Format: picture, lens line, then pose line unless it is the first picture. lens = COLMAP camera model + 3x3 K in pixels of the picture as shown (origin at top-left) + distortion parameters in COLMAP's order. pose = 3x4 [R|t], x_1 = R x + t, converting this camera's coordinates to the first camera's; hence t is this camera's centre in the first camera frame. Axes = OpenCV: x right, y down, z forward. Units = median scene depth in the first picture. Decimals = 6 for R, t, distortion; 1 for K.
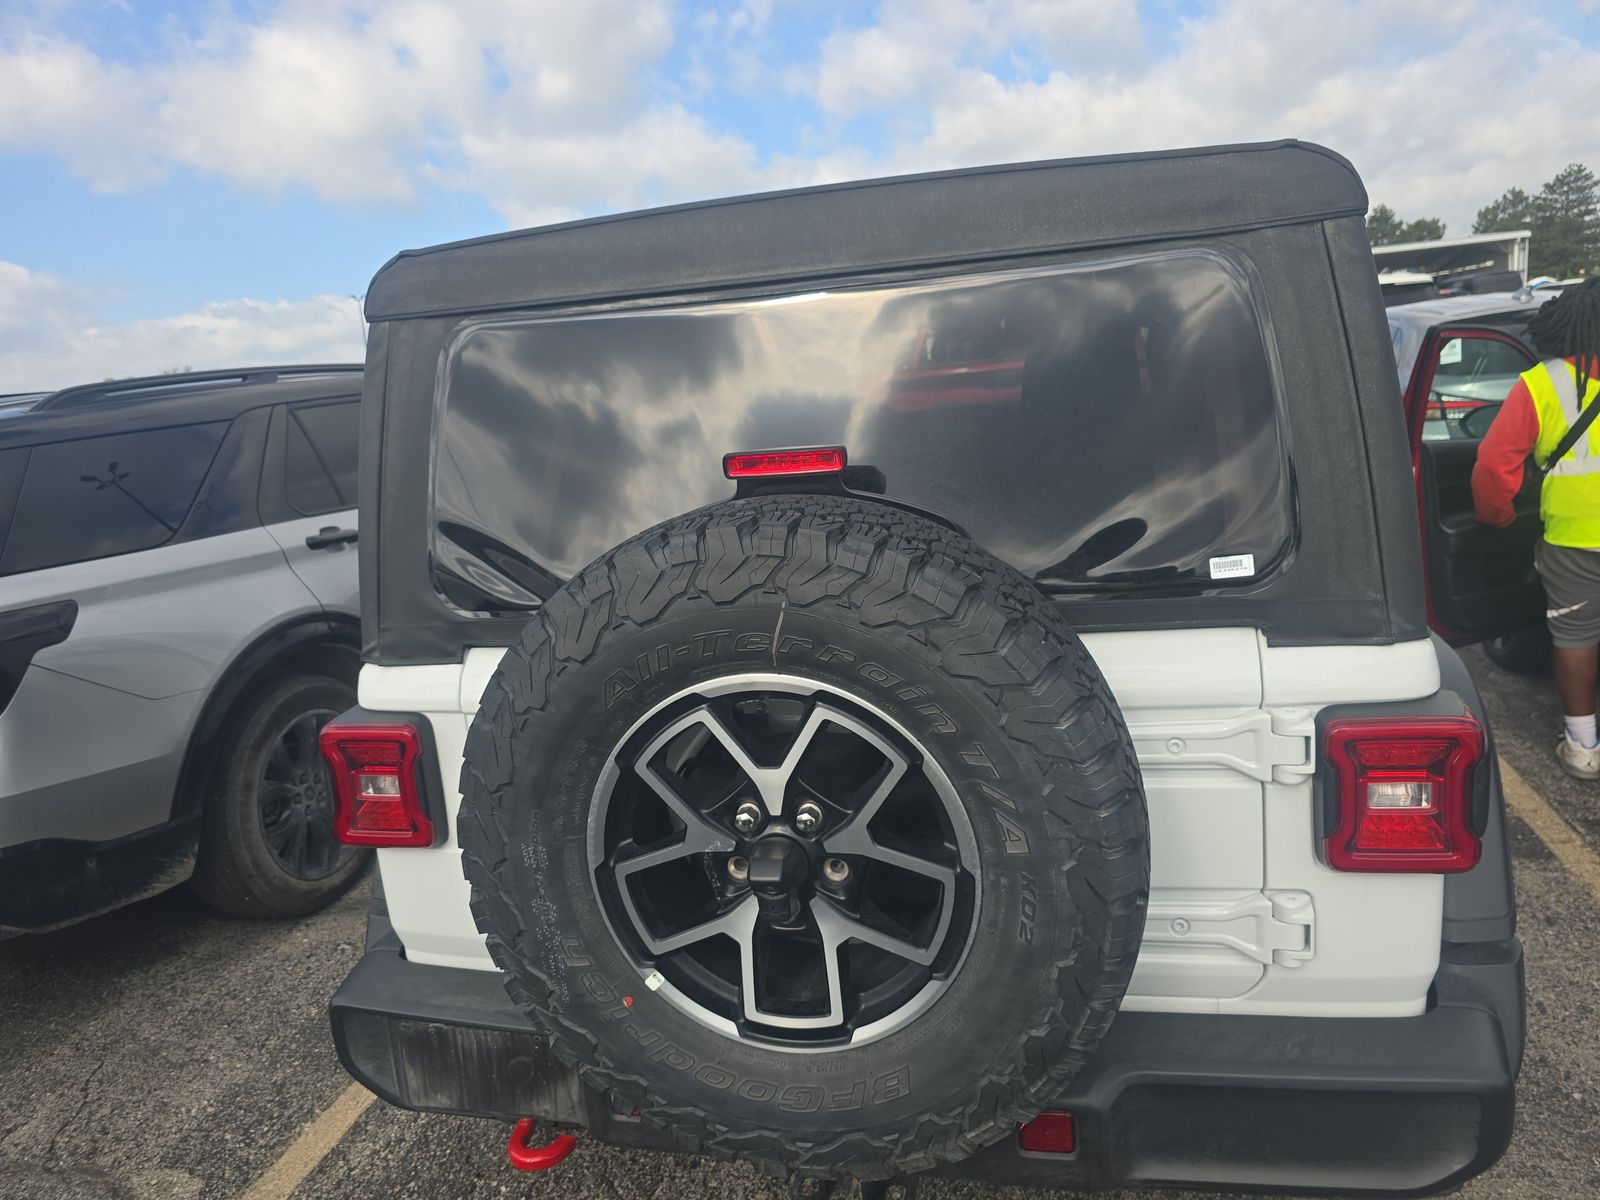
lens RADIAL K [[1085.9, 0, 802.9], [0, 1085.9, 596.4], [0, 0, 1]] dist [0.071727, -0.082645]
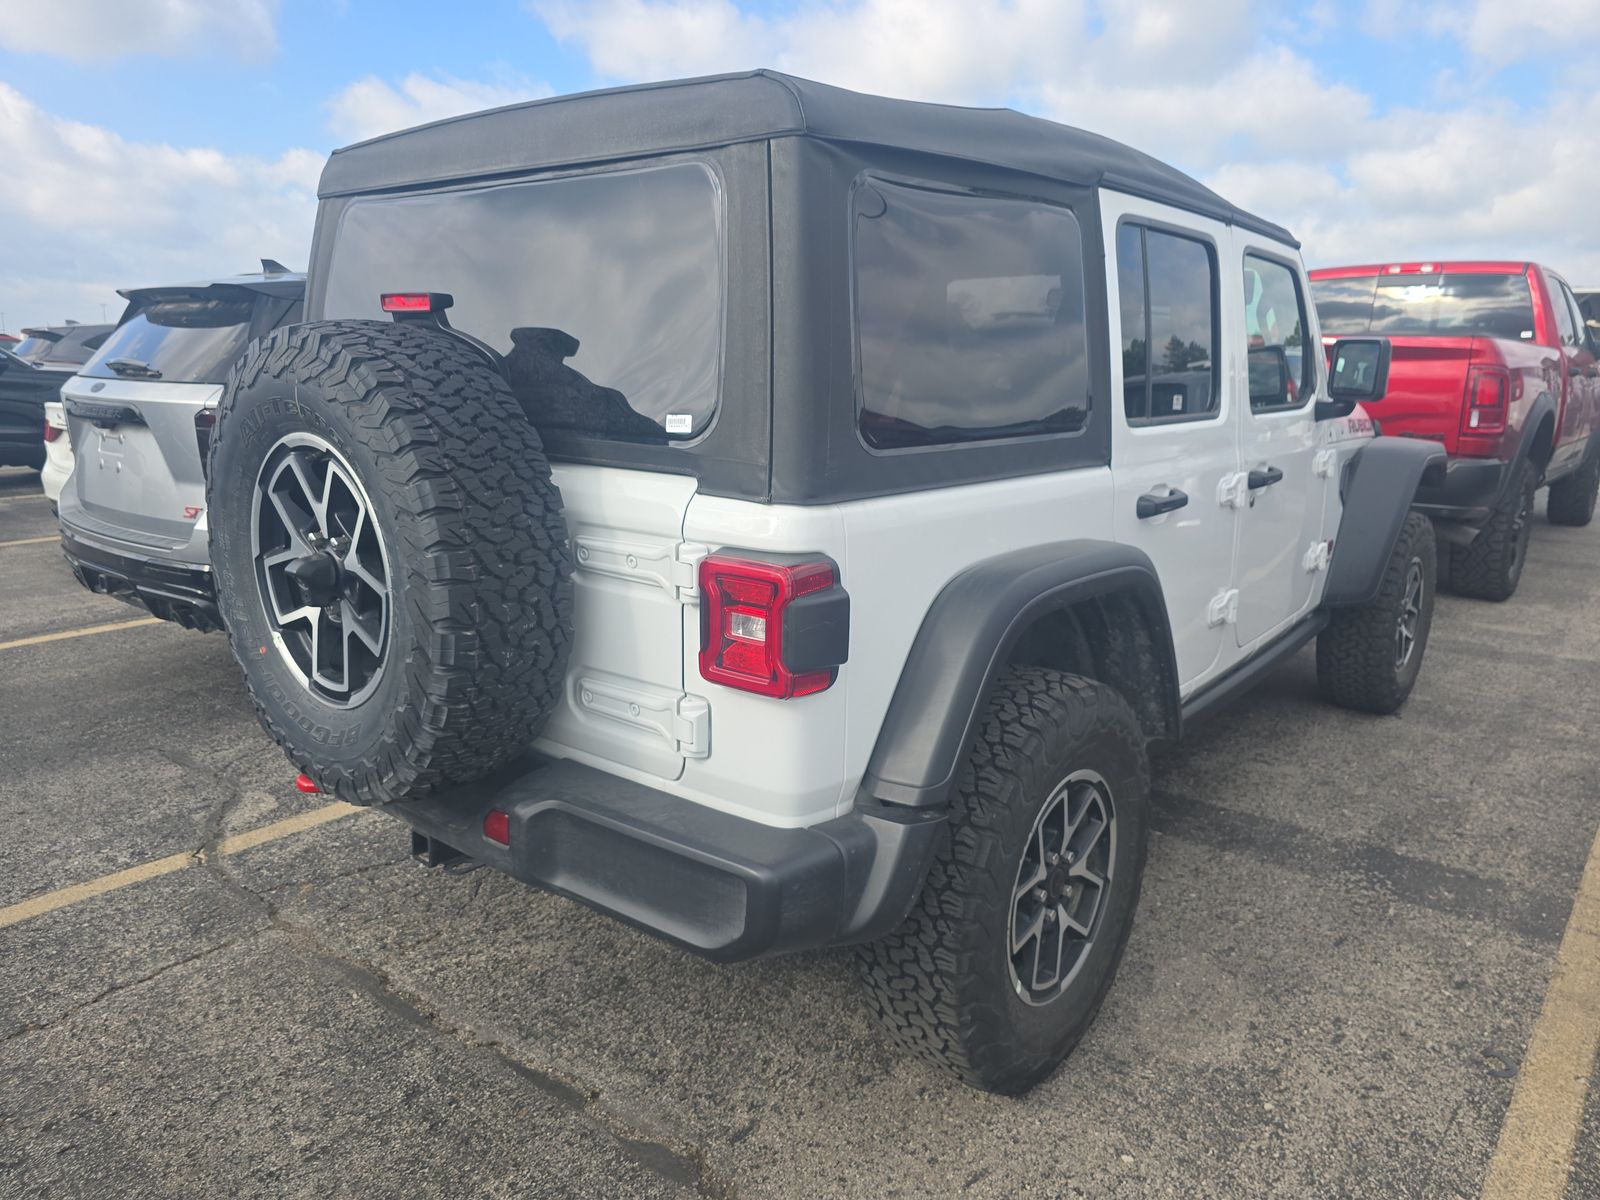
lens RADIAL K [[1085.9, 0, 802.9], [0, 1085.9, 596.4], [0, 0, 1]] dist [0.071727, -0.082645]
pose [[0.888019, 0.198141, -0.414925, 1.100138], [-0.183732, 0.980125, 0.074823, 0.048192], [0.421504, 0.009791, 0.906774, -0.055335]]
